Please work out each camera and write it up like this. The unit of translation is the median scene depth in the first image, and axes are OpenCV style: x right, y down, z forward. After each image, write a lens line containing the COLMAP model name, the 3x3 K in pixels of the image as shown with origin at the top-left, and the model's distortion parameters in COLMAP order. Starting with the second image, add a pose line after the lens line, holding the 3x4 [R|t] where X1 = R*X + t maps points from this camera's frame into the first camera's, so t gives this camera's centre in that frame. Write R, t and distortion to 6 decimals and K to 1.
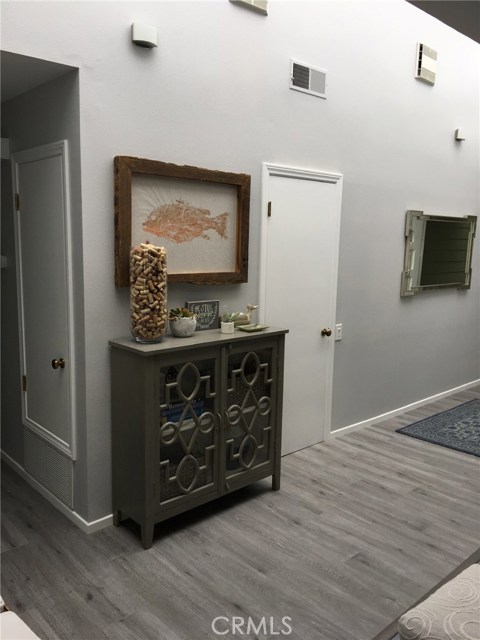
lens RADIAL K [[541.6, 0, 240.7], [0, 541.6, 319.8], [0, 0, 1]] dist [0.004541, -0.009988]
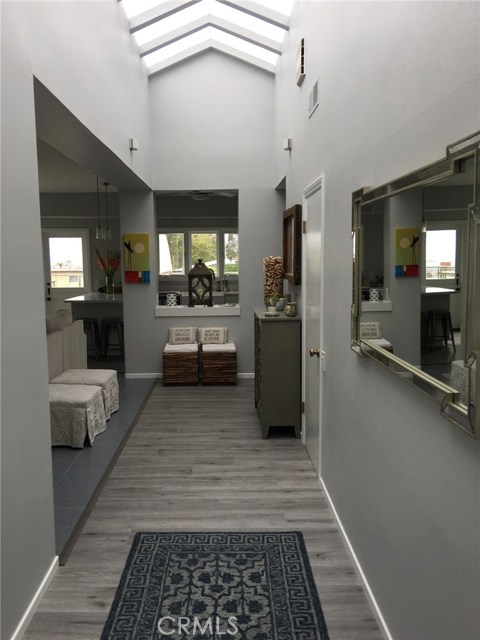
lens RADIAL K [[541.6, 0, 239.7], [0, 541.6, 319.1], [0, 0, 1]] dist [0.004541, -0.009988]
pose [[-0.656612, 0.068953, -0.751070, 1.053177], [-0.130279, 0.970475, 0.202991, -0.231526], [0.742892, 0.231135, -0.628242, 1.665607]]
